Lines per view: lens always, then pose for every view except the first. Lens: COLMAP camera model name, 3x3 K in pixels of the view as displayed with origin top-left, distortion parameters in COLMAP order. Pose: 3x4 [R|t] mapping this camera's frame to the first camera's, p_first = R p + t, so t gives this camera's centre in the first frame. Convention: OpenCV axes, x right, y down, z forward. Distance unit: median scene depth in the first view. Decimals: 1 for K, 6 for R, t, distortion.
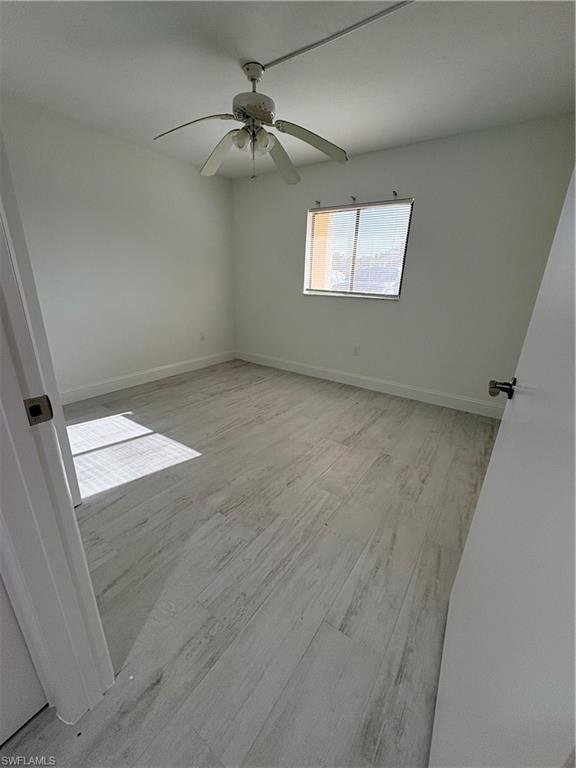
lens RADIAL K [[306.2, 0, 287.6], [0, 306.2, 385.5], [0, 0, 1]] dist [0.001297, -0.000487]
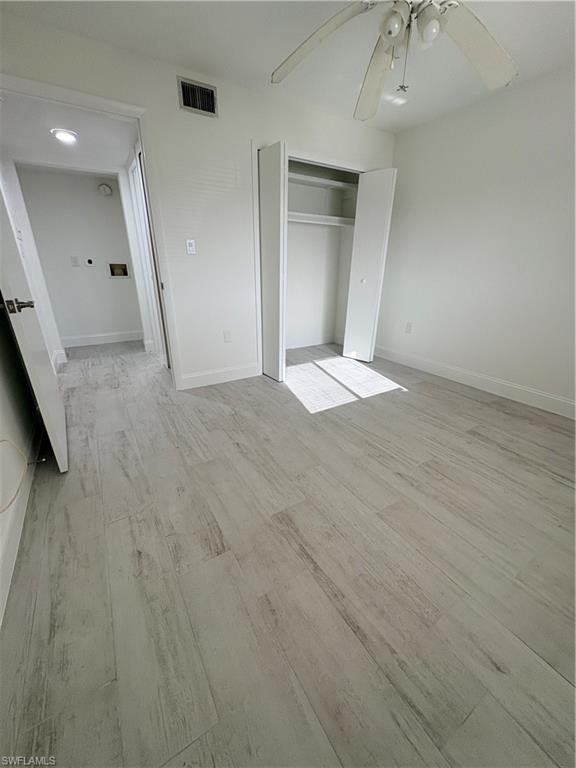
lens RADIAL K [[306.2, 0, 286.7], [0, 306.2, 385.9], [0, 0, 1]] dist [0.001297, -0.000487]
pose [[-0.395145, 0.311447, -0.864211, 0.596662], [-0.324388, 0.832856, 0.448467, -0.287047], [0.859437, 0.457550, -0.228070, 0.974881]]
